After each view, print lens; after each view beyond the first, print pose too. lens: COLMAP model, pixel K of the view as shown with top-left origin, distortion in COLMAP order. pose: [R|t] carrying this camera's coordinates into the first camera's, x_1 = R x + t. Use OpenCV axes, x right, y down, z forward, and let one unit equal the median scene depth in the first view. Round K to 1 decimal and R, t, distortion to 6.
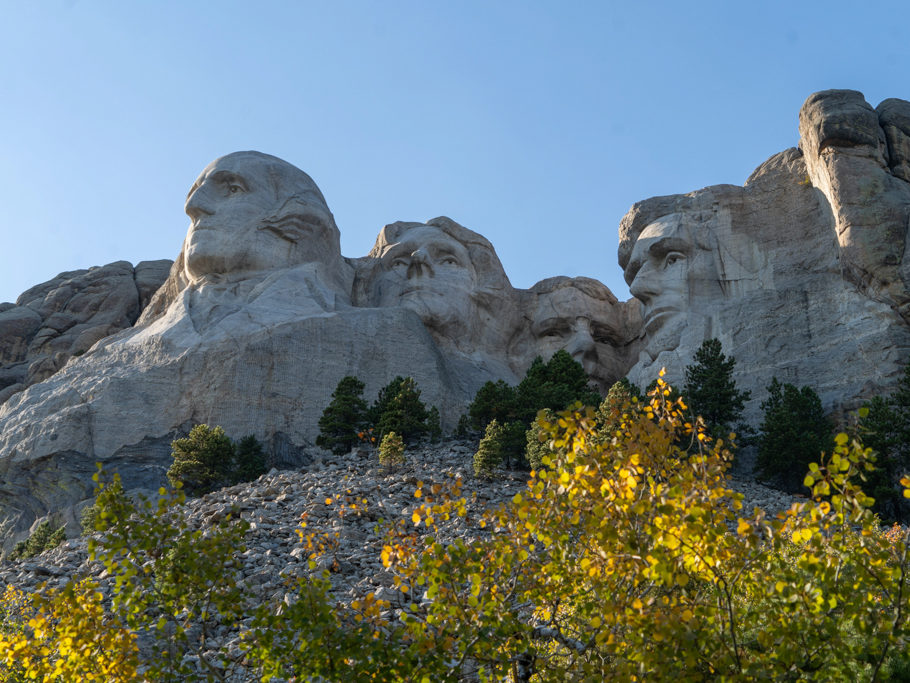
lens RADIAL K [[1757.7, 0, 490.0], [0, 1757.7, 337.9], [0, 0, 1]] dist [0.027237, 0.224482]
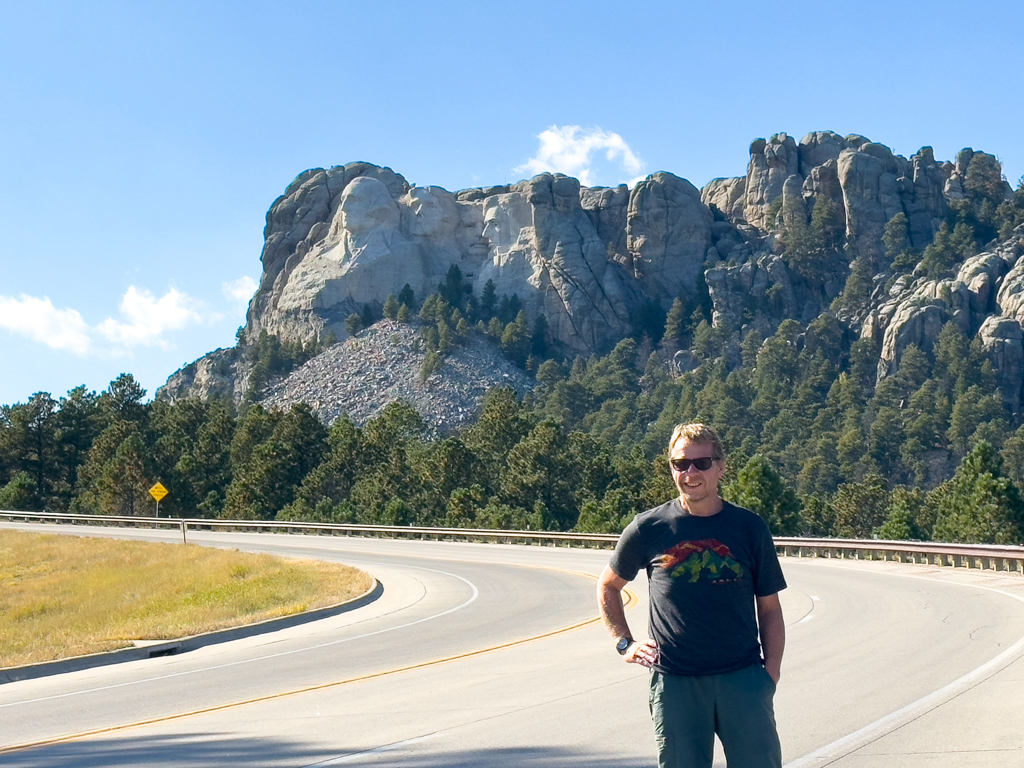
lens RADIAL K [[2637.5, 0, 638.9], [0, 2637.5, 386.4], [0, 0, 1]] dist [0.086838, 0.419191]
pose [[0.993492, -0.025781, -0.110942, 0.865717], [0.072319, 0.895290, 0.439574, -1.822470], [0.087993, -0.444737, 0.891328, -3.275015]]
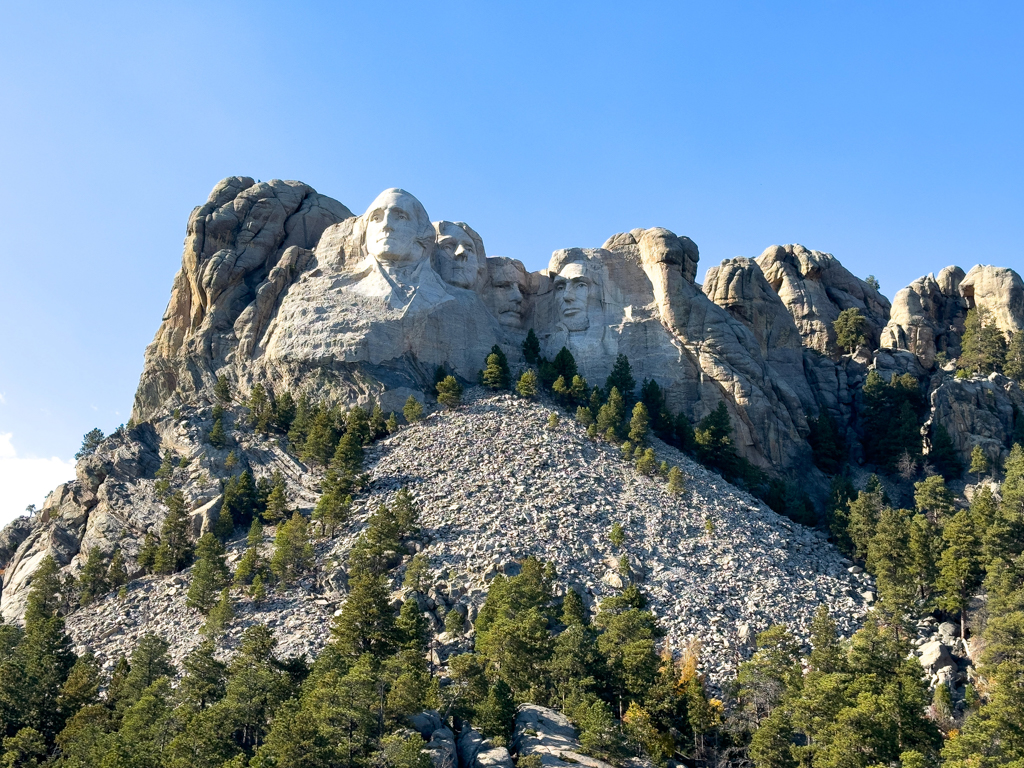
lens RADIAL K [[1422.1, 0, 508.7], [0, 1422.1, 398.2], [0, 0, 1]] dist [0.142405, 0.014791]
pose [[0.889371, 0.098033, 0.446552, -0.791220], [-0.248427, 0.923585, 0.292019, -0.424738], [-0.383801, -0.370649, 0.845764, -0.586263]]
